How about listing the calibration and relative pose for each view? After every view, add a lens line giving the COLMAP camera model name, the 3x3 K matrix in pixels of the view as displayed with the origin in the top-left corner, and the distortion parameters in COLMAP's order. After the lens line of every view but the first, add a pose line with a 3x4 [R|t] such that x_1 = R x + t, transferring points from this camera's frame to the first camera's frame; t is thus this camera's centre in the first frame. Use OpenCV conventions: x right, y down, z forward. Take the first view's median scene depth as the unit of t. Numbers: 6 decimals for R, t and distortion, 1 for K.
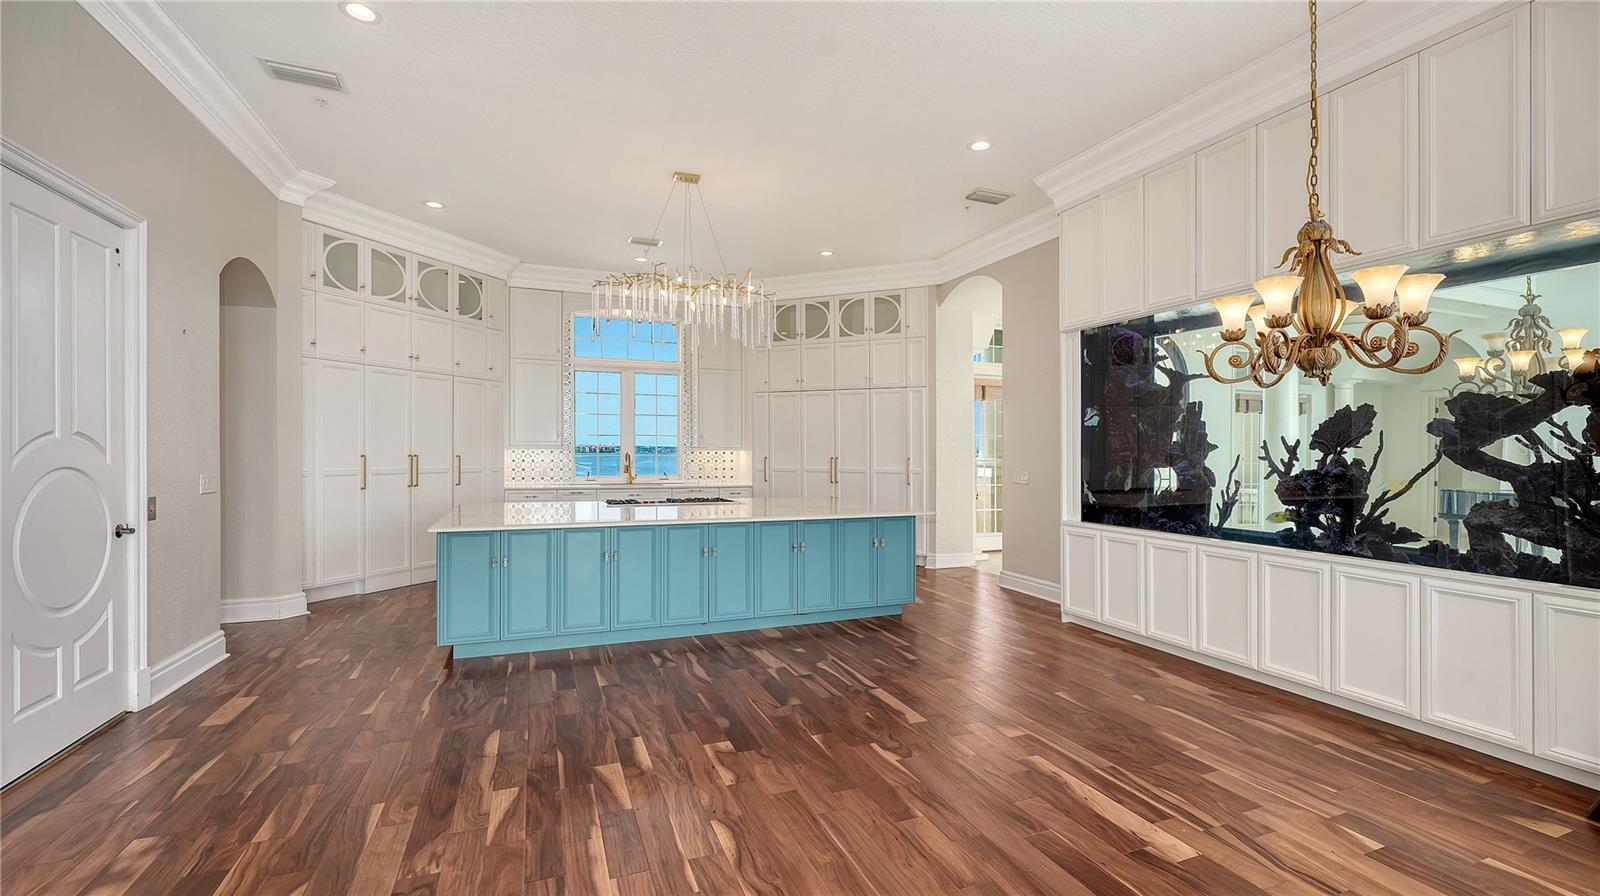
lens RADIAL K [[656.8, 0, 800.0], [0, 656.8, 448.0], [0, 0, 1]] dist [-0.001951, -0.000168]
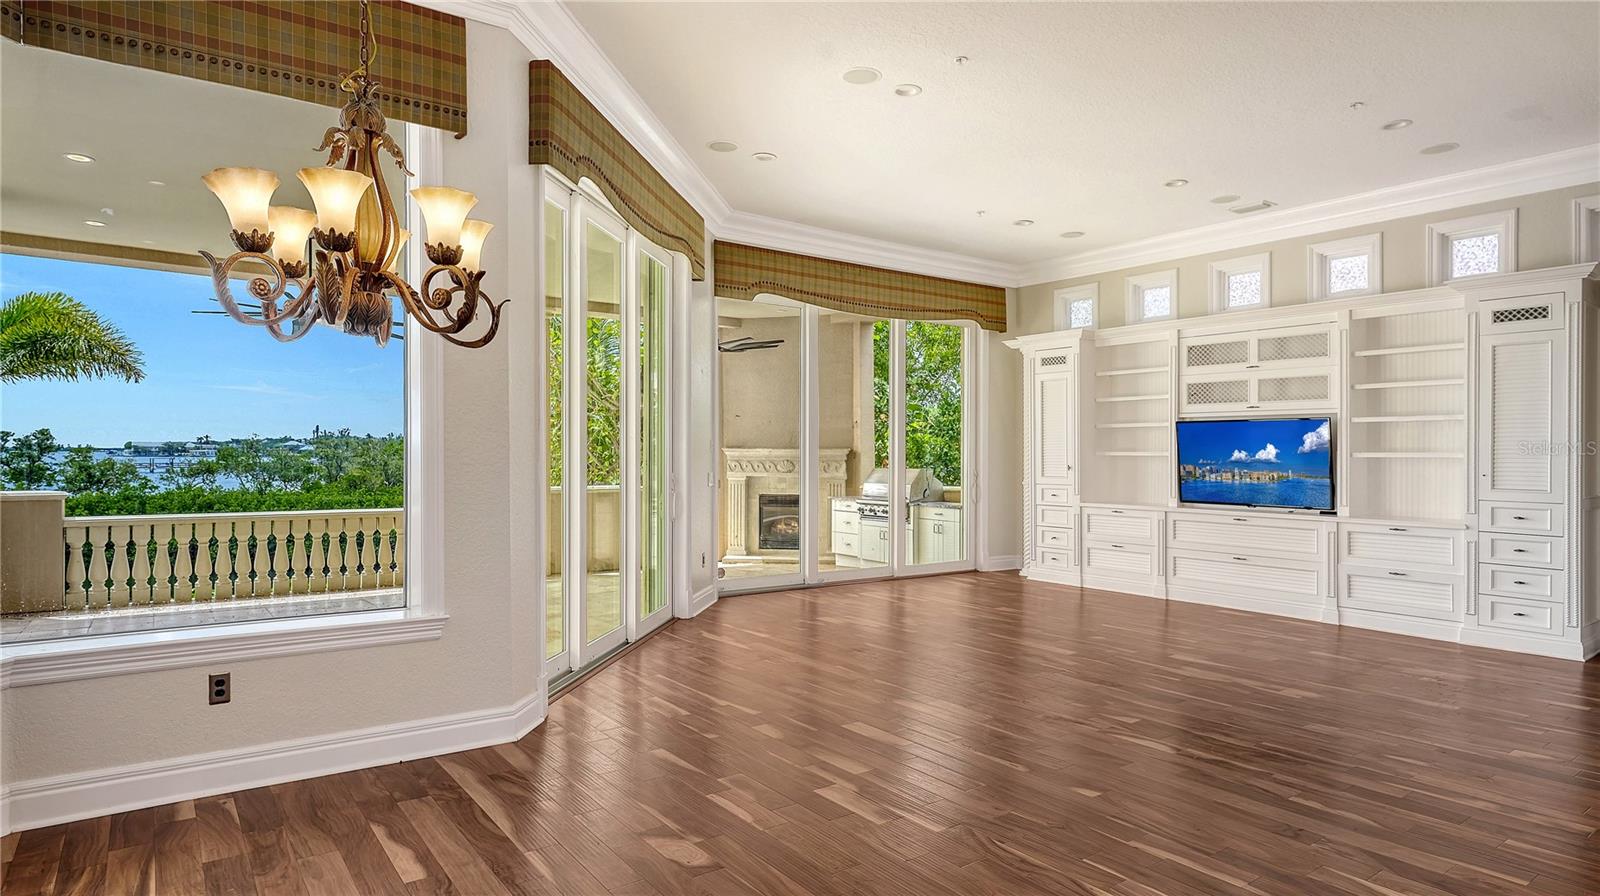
lens RADIAL K [[1027.3, 0, 801.3], [0, 1027.3, 474.5], [0, 0, 1]] dist [0.027442, -0.002102]
pose [[-0.960839, -0.005580, -0.277050, 0.328577], [-0.008655, 0.999914, 0.009880, 0.010617], [0.276971, 0.011891, -0.960805, 1.076024]]
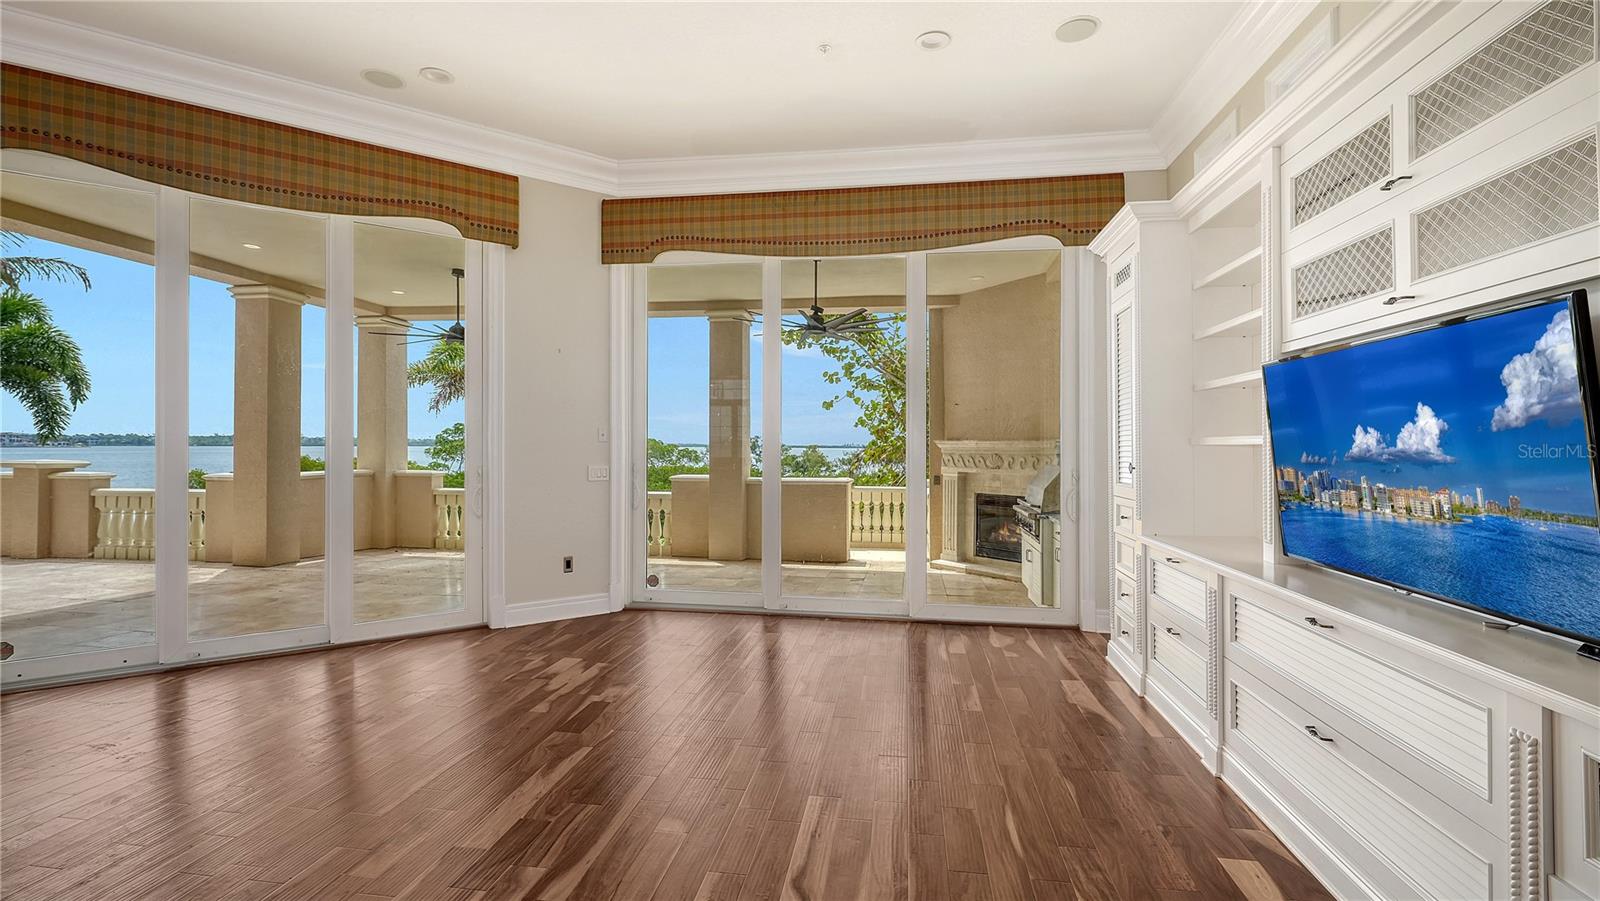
lens RADIAL K [[749.9, 0, 800.0], [0, 749.9, 450.5], [0, 0, 1]] dist [0.017763, -0.009988]
pose [[-0.837642, -0.013448, 0.546054, -0.899314], [-0.016101, 0.999870, -0.000074, -0.000460], [-0.545983, -0.008854, -0.837750, 0.112447]]
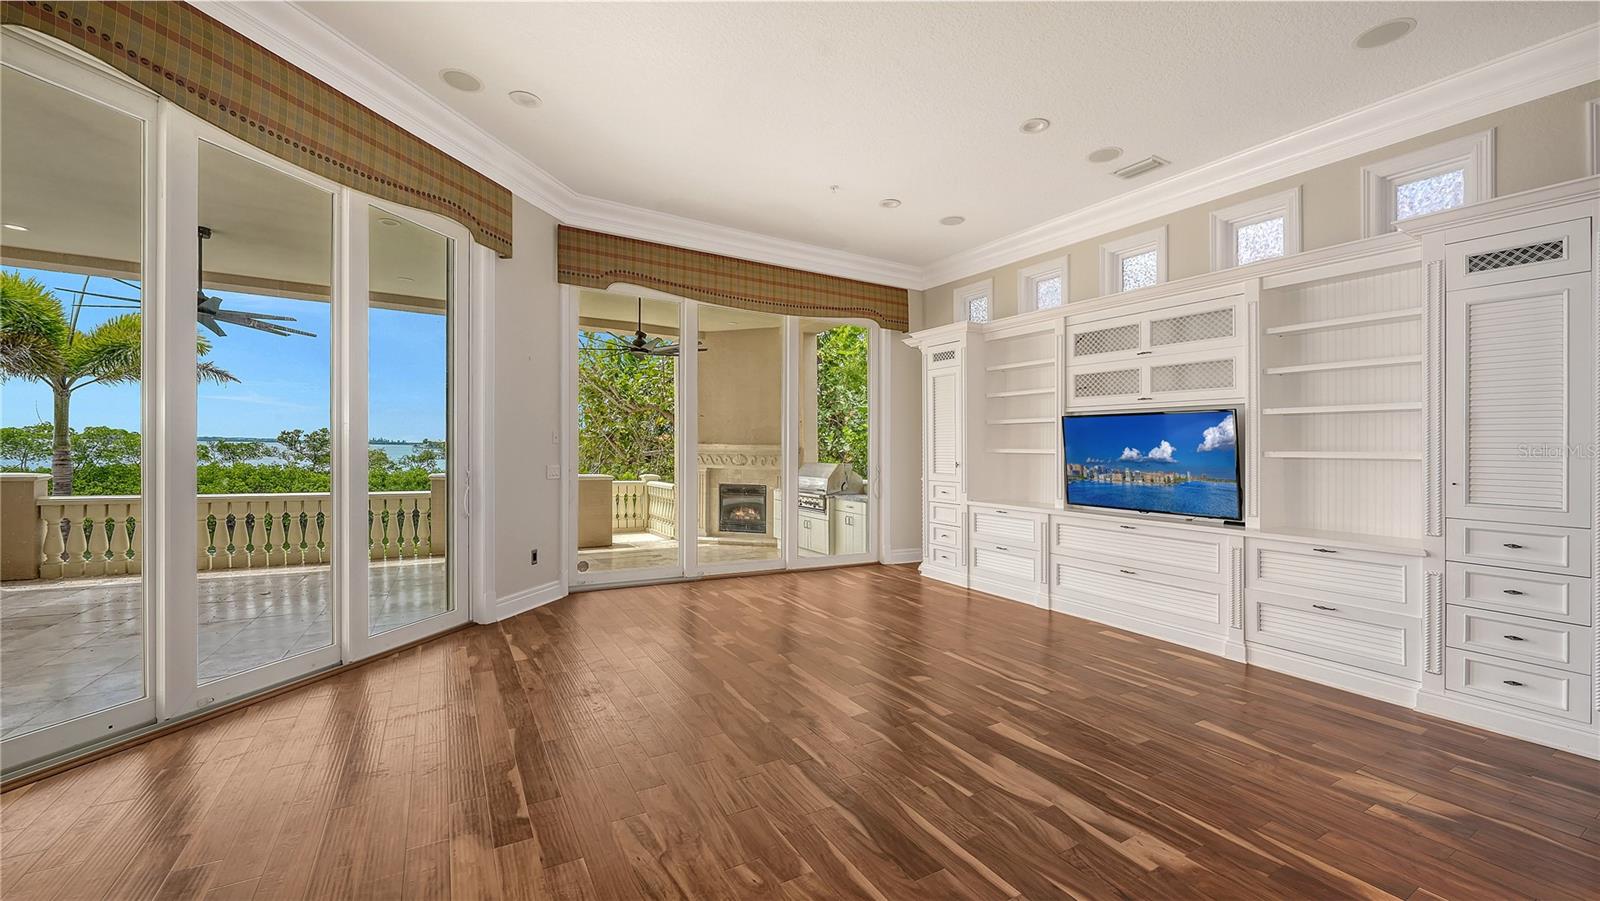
lens RADIAL K [[669.0, 0, 800.0], [0, 669.0, 450.5], [0, 0, 1]] dist [-0.001248, 0.000301]
pose [[-0.988651, -0.023435, -0.148393, -0.260766], [-0.022105, 0.999699, -0.010604, 0.005485], [0.148597, -0.007203, -0.988872, 0.489511]]
